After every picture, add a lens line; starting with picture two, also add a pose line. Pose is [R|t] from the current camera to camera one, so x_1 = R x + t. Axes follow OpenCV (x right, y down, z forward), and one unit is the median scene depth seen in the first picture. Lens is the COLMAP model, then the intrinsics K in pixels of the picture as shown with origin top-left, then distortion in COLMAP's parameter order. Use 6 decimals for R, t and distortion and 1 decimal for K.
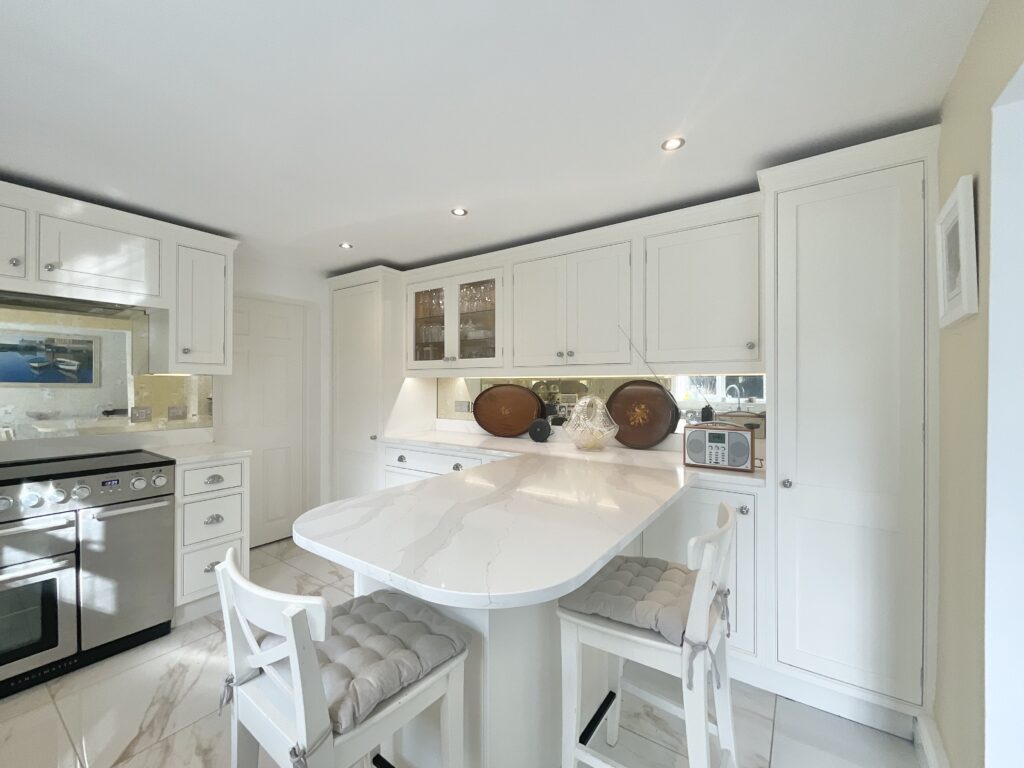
lens RADIAL K [[412.7, 0, 512.0], [0, 412.7, 384.0], [0, 0, 1]] dist [-0.000247, -0.005456]
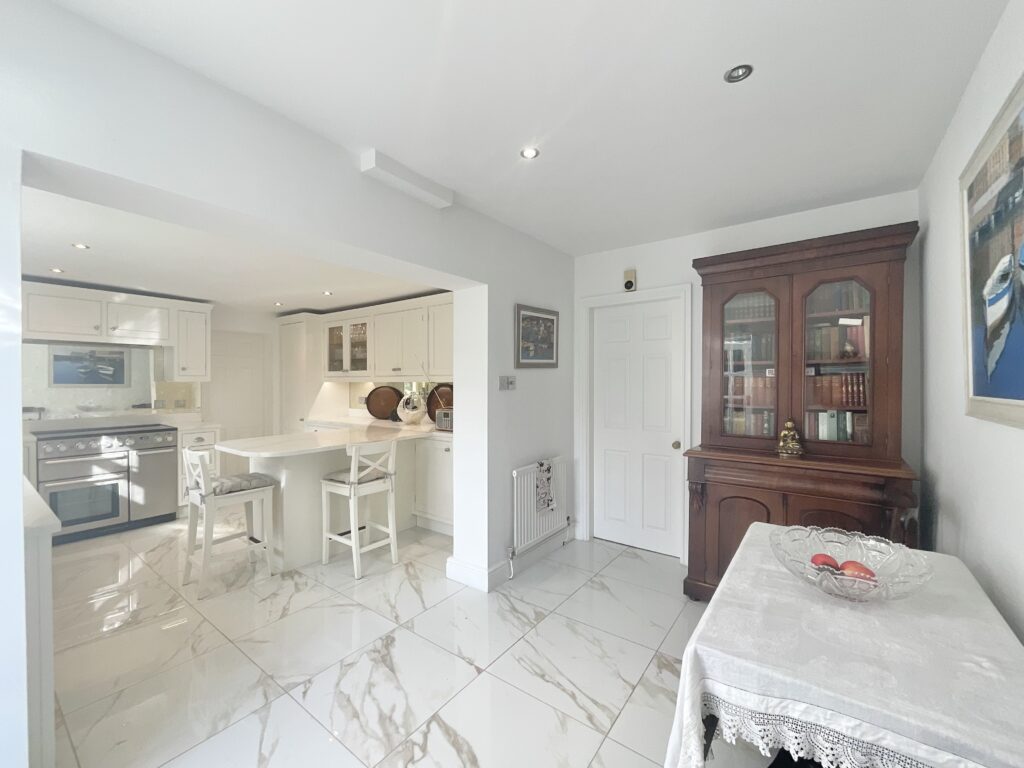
lens RADIAL K [[414.2, 0, 506.2], [0, 414.2, 388.6], [0, 0, 1]] dist [-0.000289, -0.000200]
pose [[0.999145, -0.000814, -0.041327, 0.661476], [0.001464, 0.999875, 0.015712, -0.019089], [0.041309, -0.015759, 0.999022, -0.716925]]
